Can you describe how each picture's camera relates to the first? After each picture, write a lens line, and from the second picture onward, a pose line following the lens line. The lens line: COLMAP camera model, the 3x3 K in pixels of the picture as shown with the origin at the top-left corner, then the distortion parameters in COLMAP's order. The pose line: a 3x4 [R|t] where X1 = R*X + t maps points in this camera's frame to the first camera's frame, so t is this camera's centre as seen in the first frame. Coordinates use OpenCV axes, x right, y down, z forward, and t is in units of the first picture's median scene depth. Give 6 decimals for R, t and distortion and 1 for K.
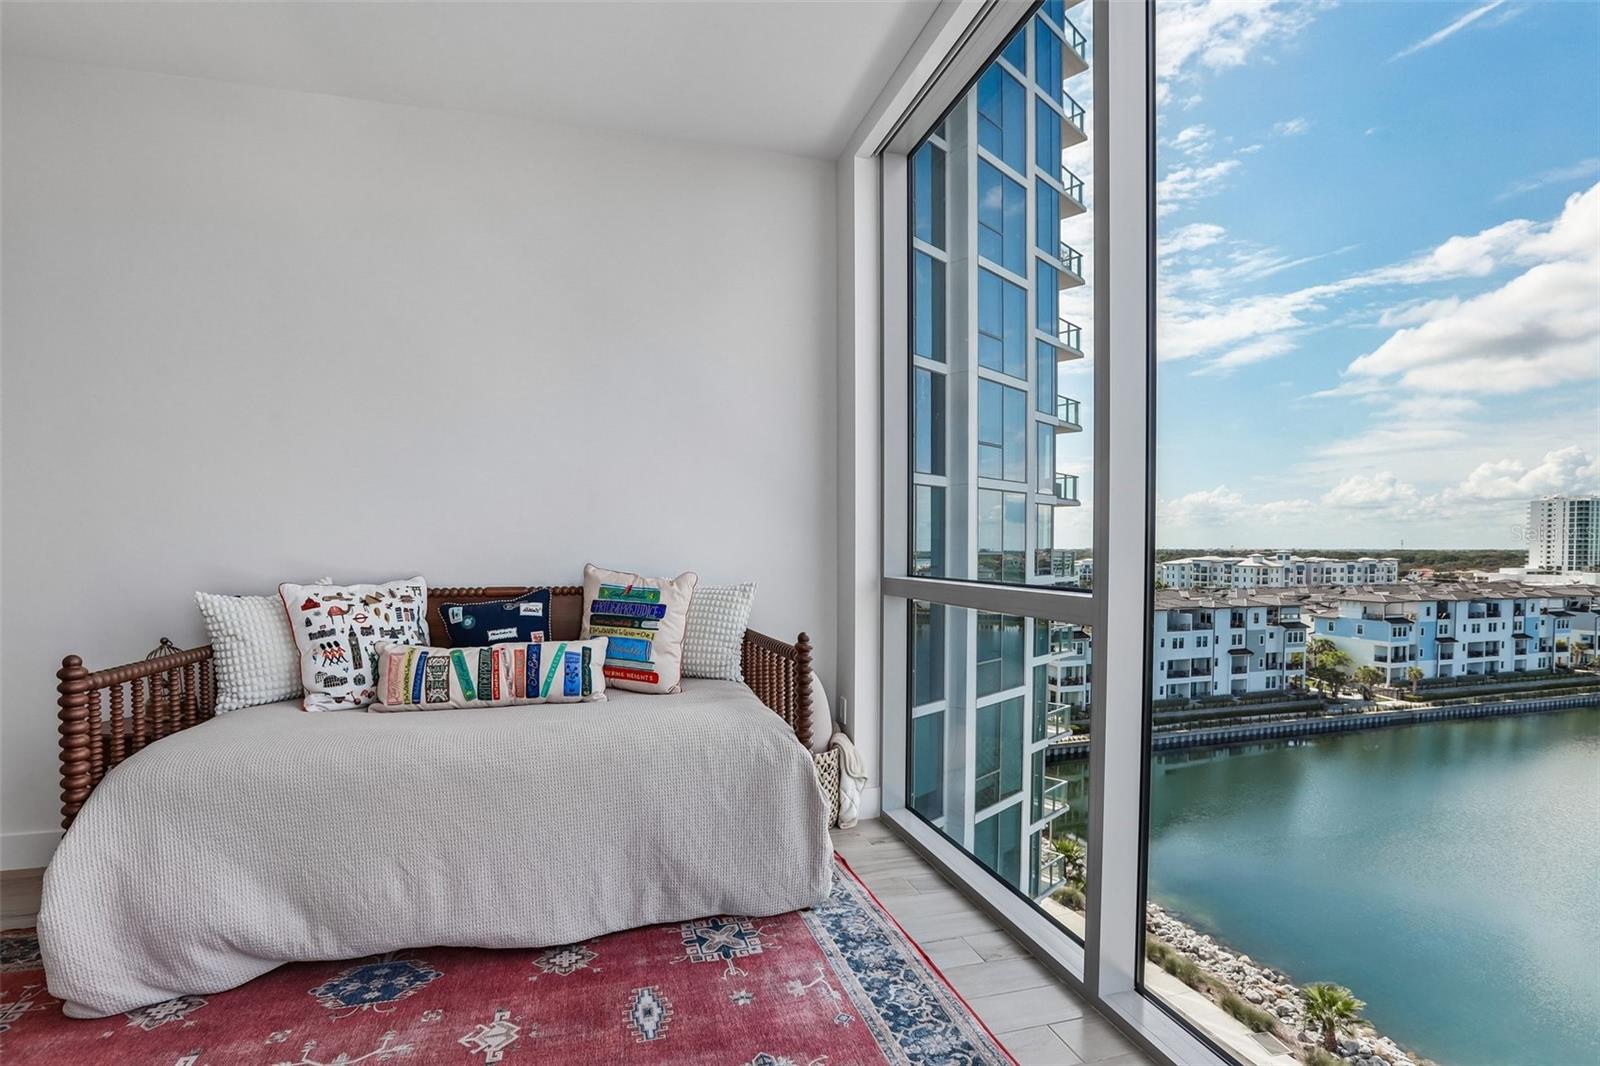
lens RADIAL K [[740.2, 0, 796.2], [0, 740.2, 576.8], [0, 0, 1]] dist [-0.051758, 0.000344]
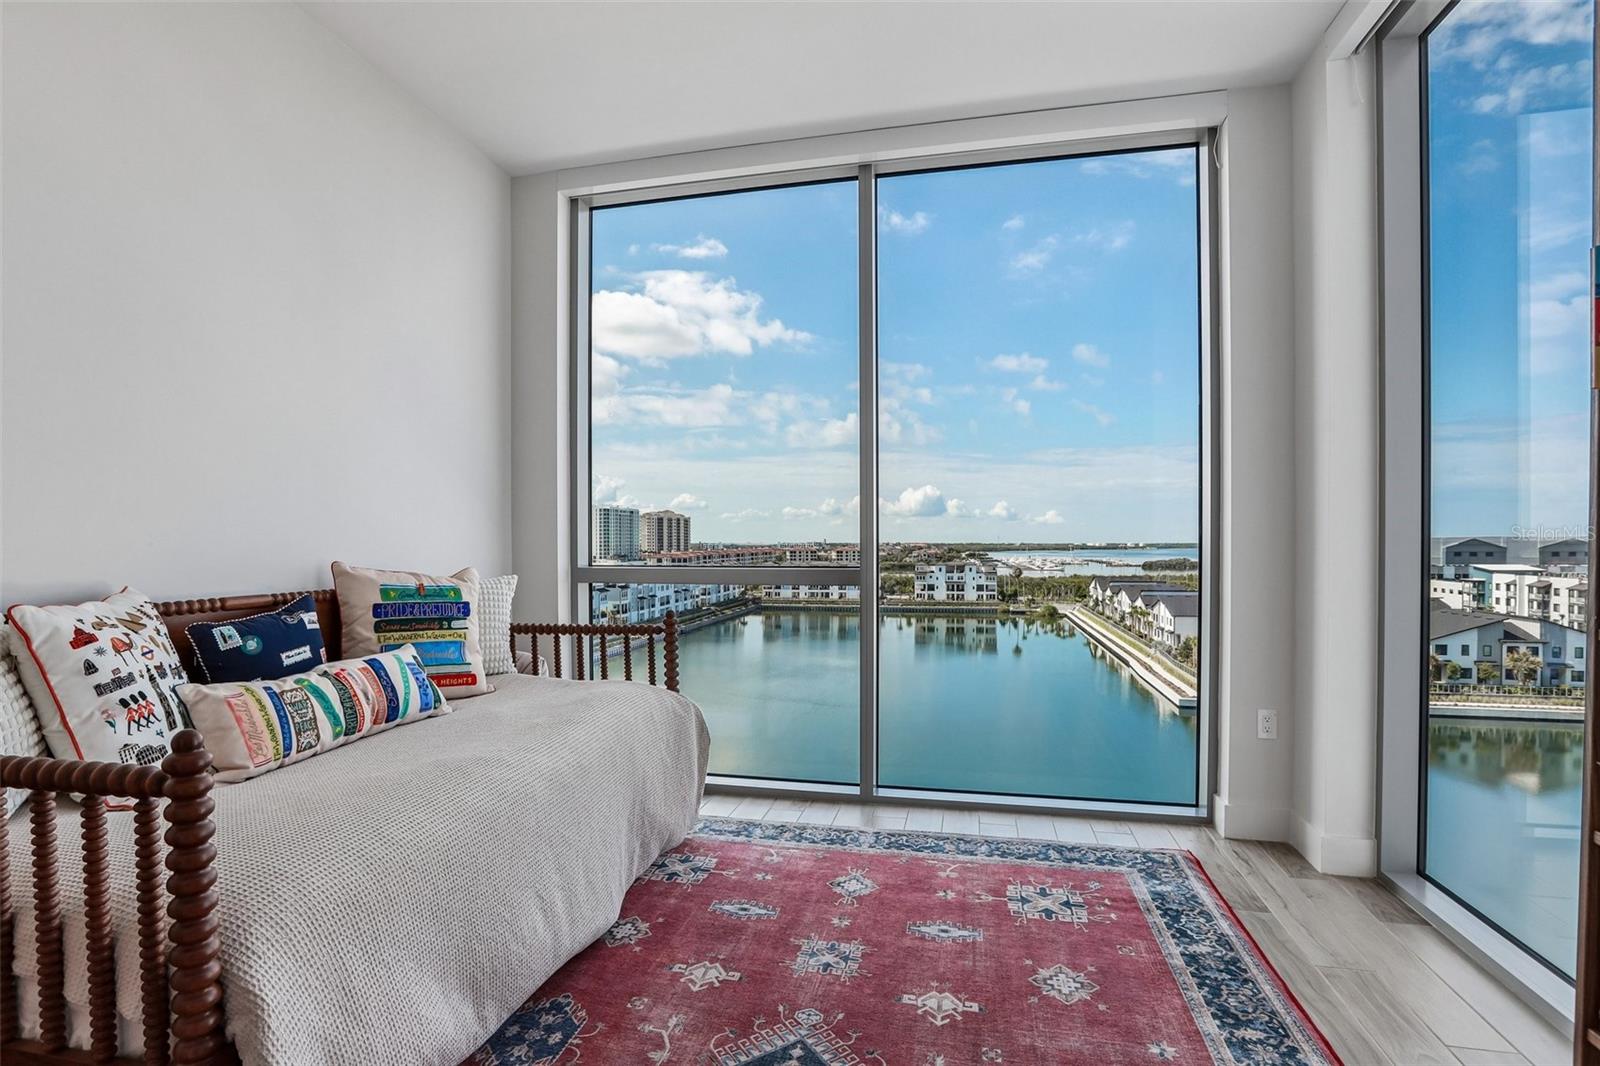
lens RADIAL K [[742.8, 0, 788.9], [0, 742.8, 550.3], [0, 0, 1]] dist [-0.053965, 0.018449]
pose [[0.486204, -0.012226, 0.873760, -0.902371], [0.034148, 0.999404, -0.005018, -0.010706], [-0.873178, 0.032277, 0.486332, 0.205334]]
